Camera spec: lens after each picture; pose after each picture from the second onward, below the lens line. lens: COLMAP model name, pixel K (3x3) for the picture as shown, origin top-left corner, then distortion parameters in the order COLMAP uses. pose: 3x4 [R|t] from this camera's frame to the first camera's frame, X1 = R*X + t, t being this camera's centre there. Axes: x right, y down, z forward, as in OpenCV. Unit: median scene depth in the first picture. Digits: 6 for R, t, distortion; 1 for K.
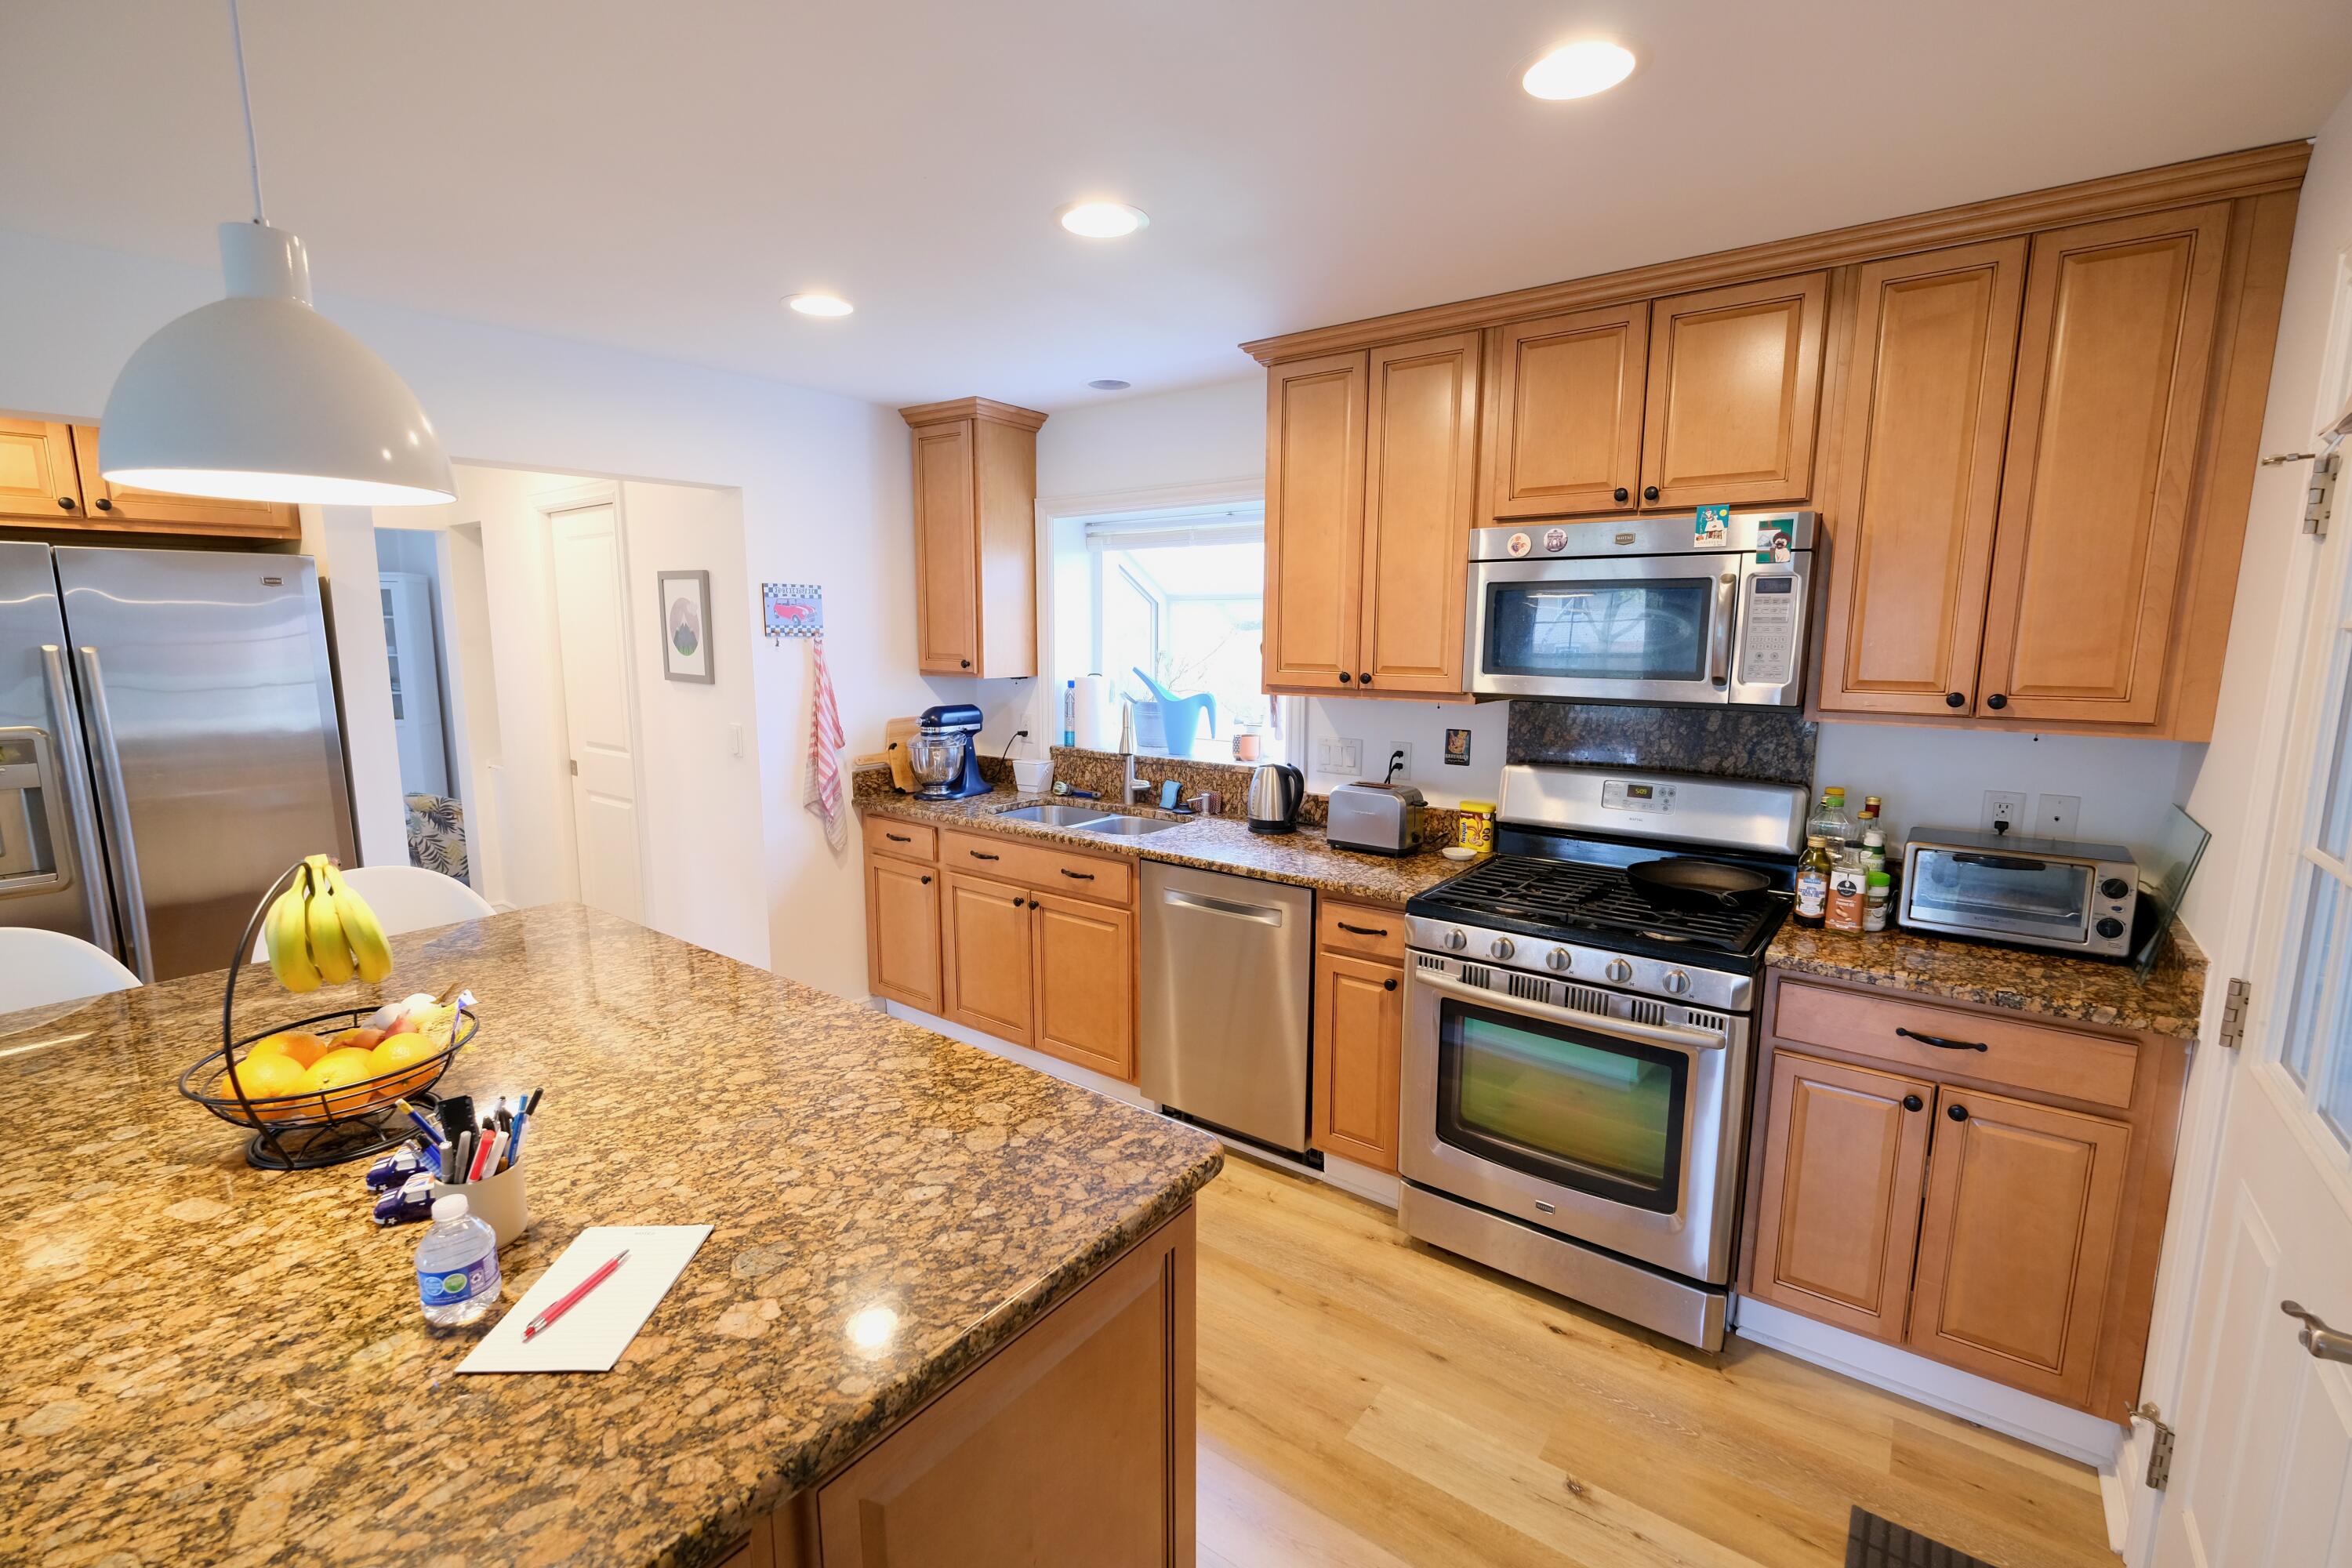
lens RADIAL K [[1024.3, 0, 1179.5], [0, 1024.3, 785.5], [0, 0, 1]] dist [-0.002884, -0.000114]
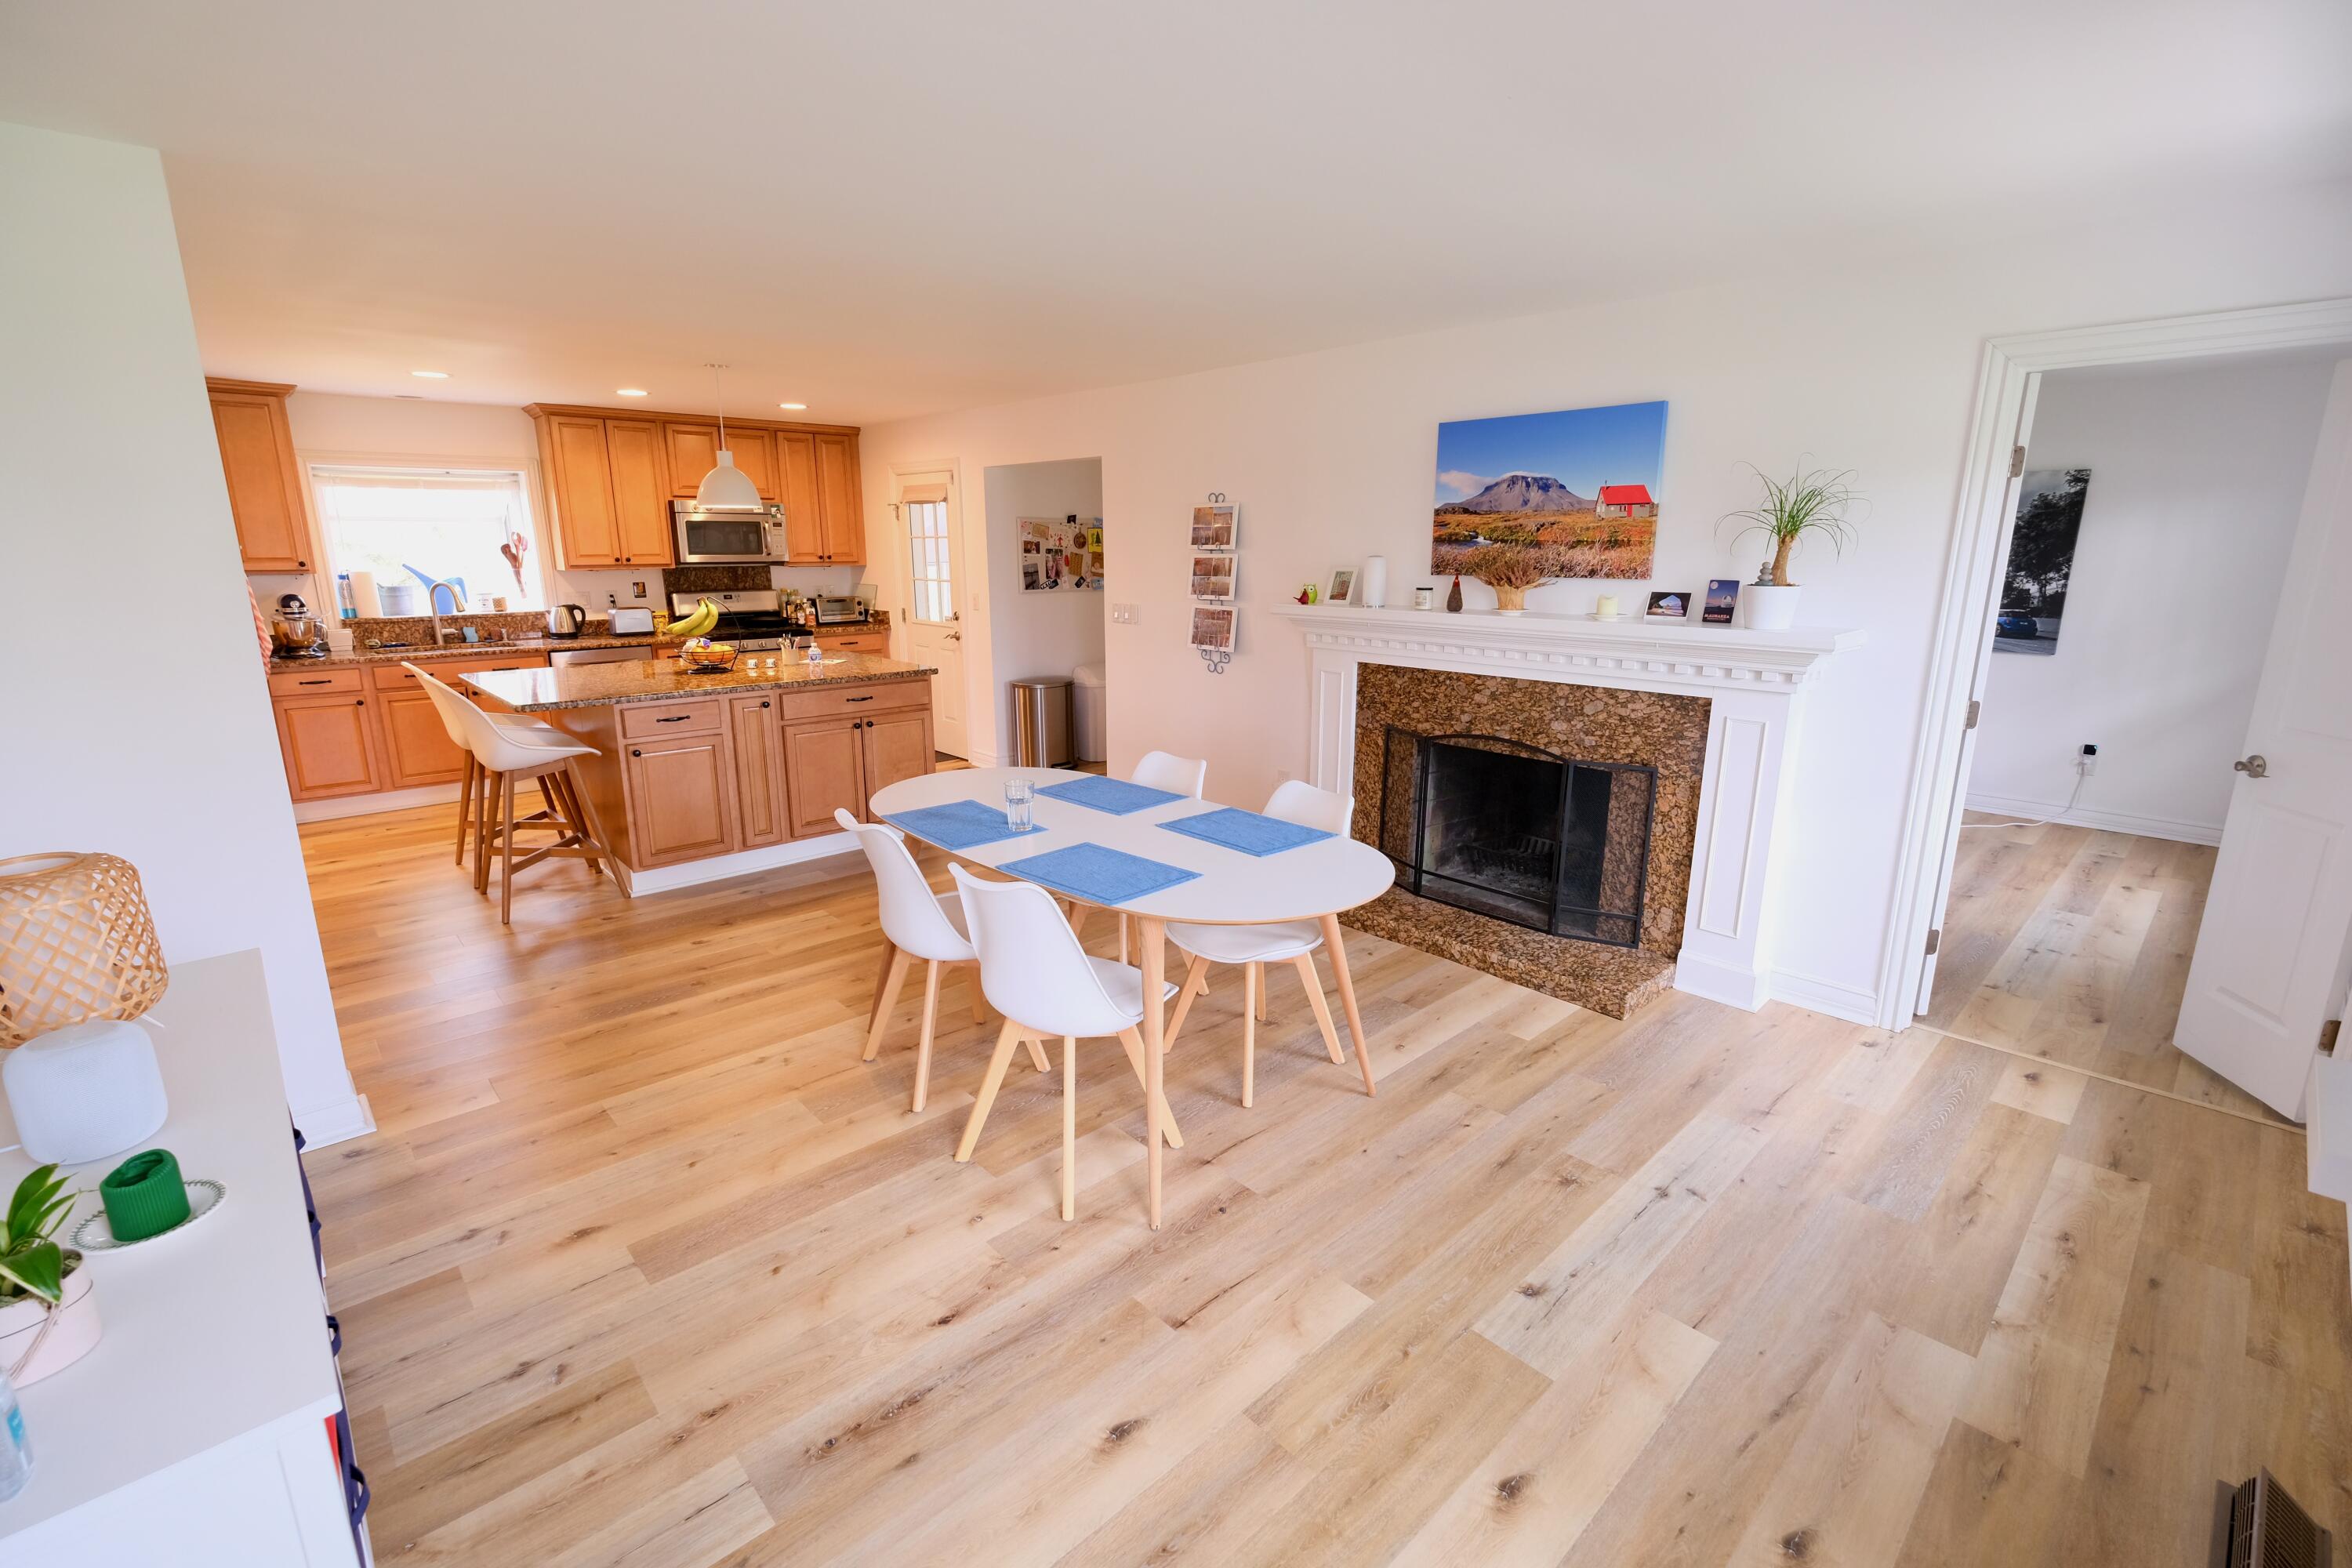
lens RADIAL K [[1024.3, 0, 1178.4], [0, 1024.3, 783.0], [0, 0, 1]] dist [-0.002884, -0.000114]
pose [[0.178619, -0.229872, 0.956689, -2.174362], [0.153703, 0.966908, 0.203630, 0.119559], [-0.971839, 0.110674, 0.208040, -0.742354]]
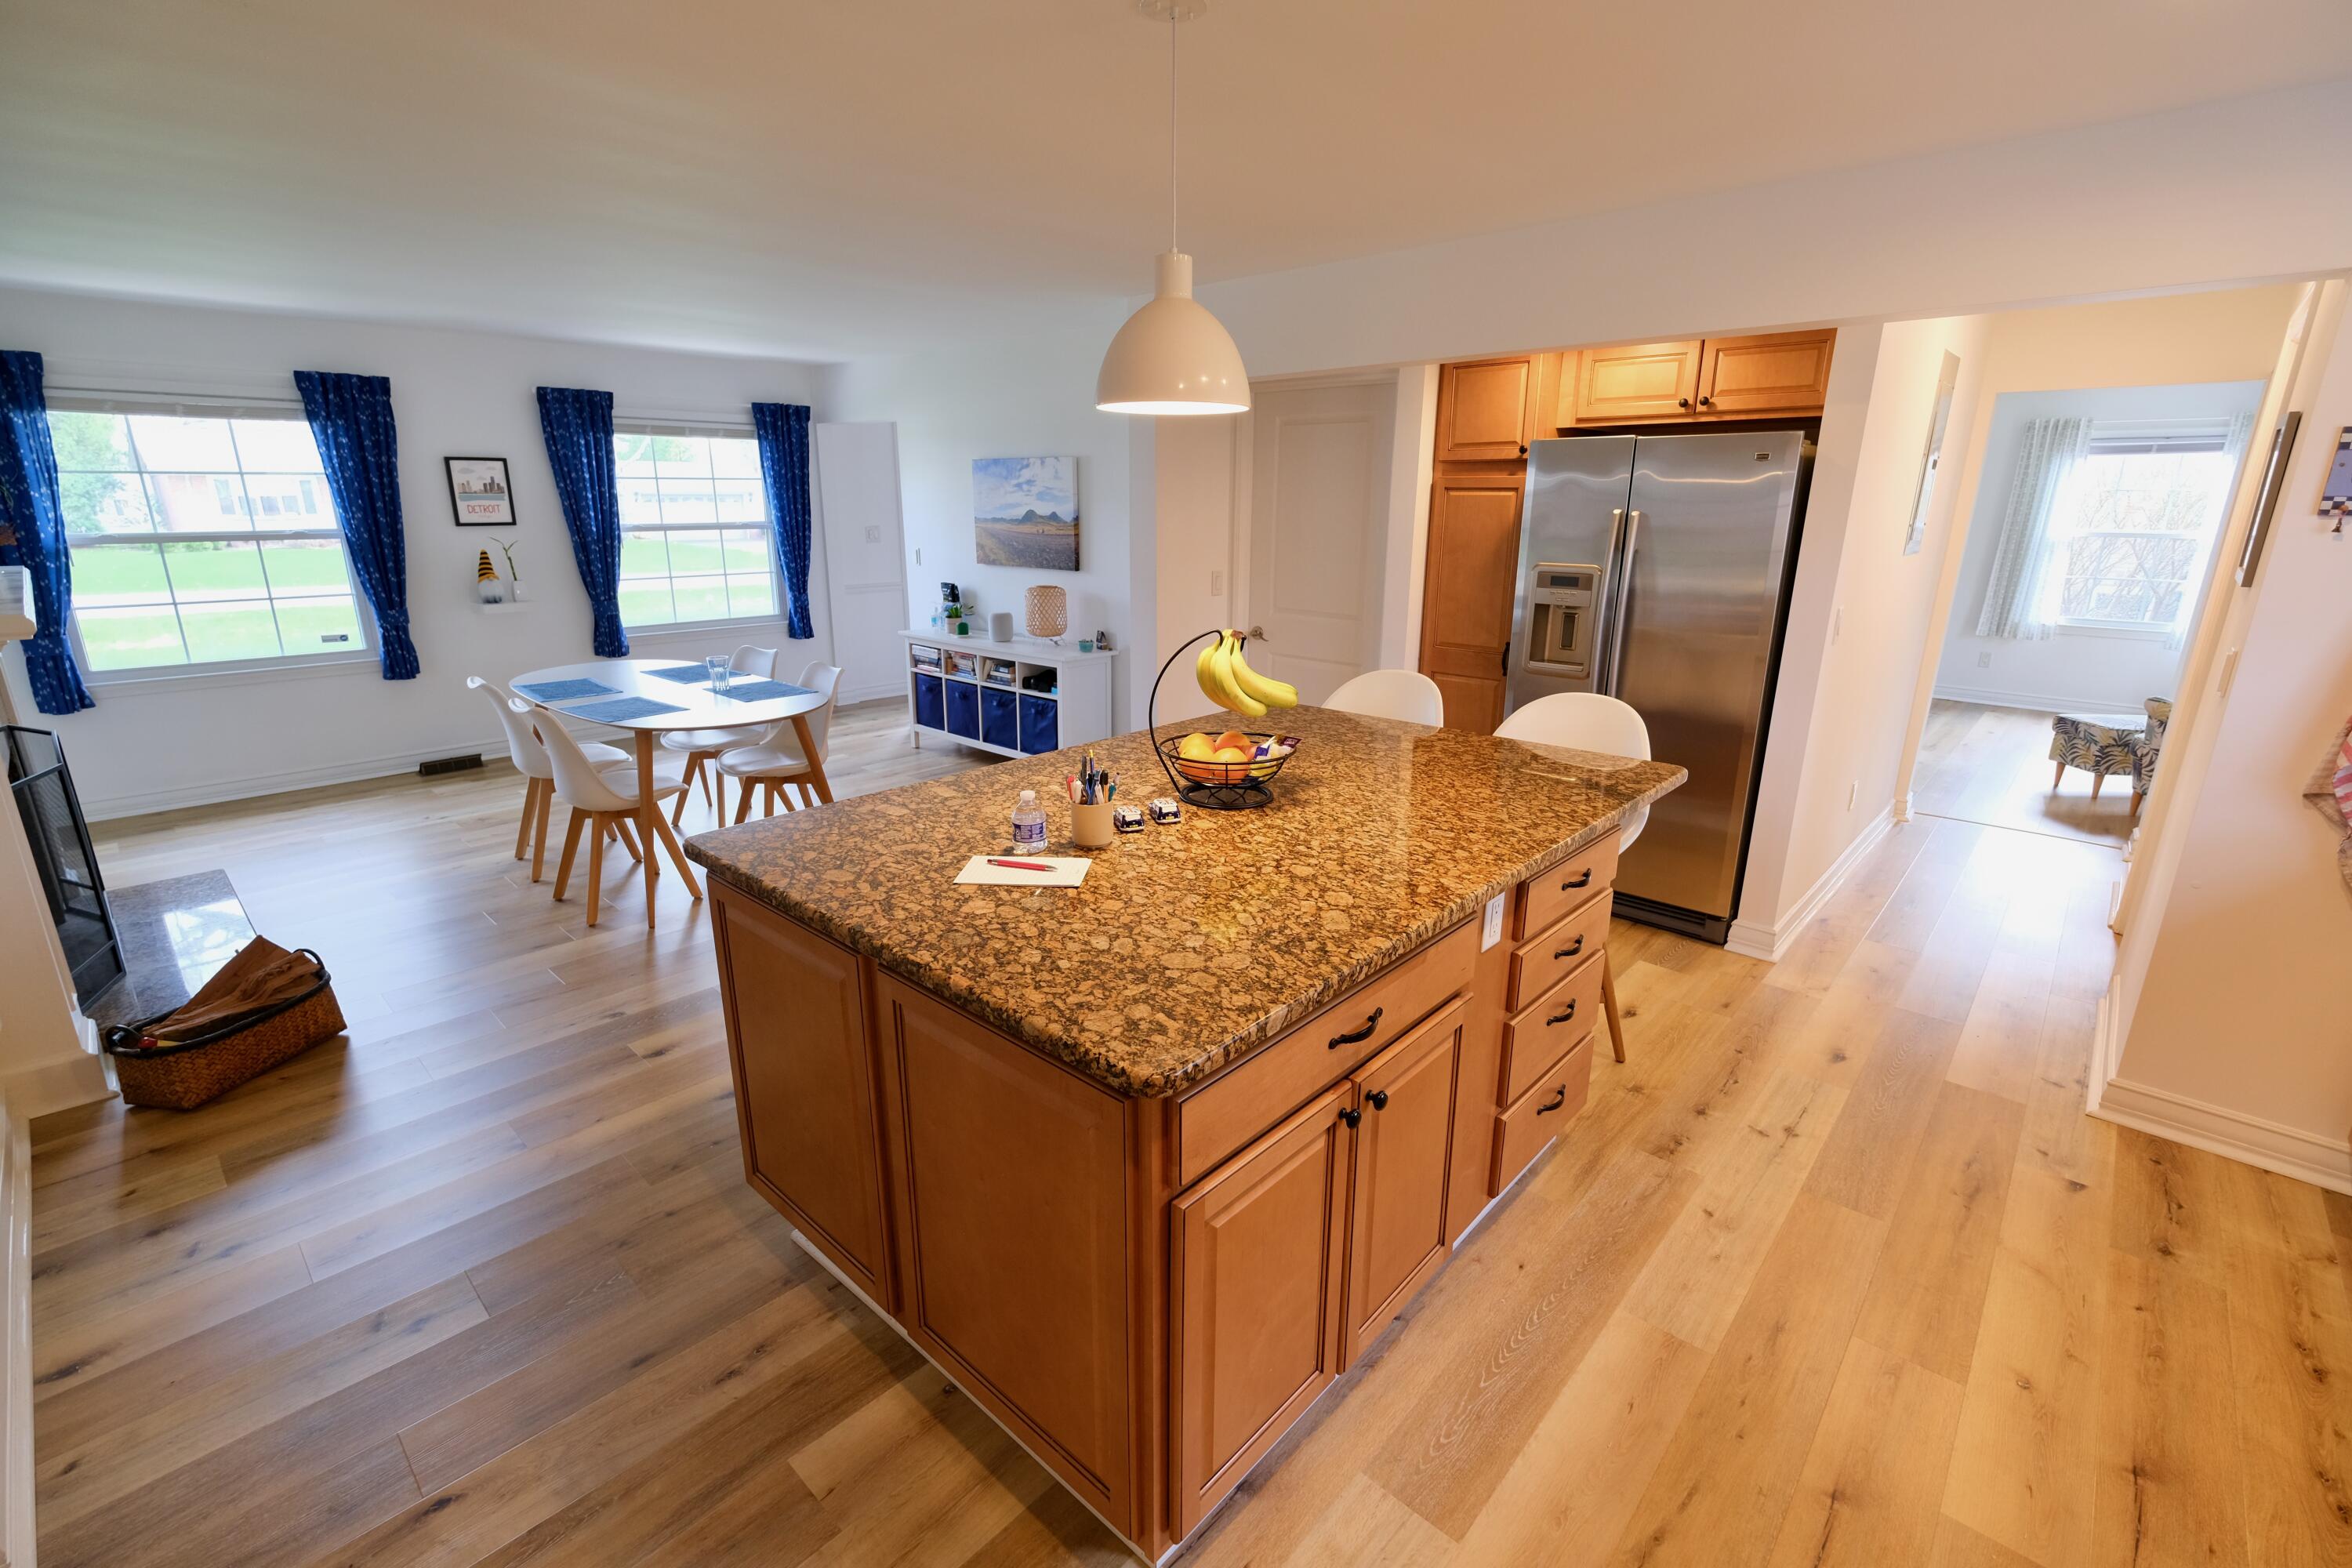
lens RADIAL K [[1024.3, 0, 1181.0], [0, 1024.3, 788.1], [0, 0, 1]] dist [-0.002884, -0.000114]
pose [[-0.099461, 0.269587, -0.957826, 0.415900], [-0.159751, 0.945786, 0.282787, -0.072849], [0.982134, 0.181140, -0.051002, 0.517275]]
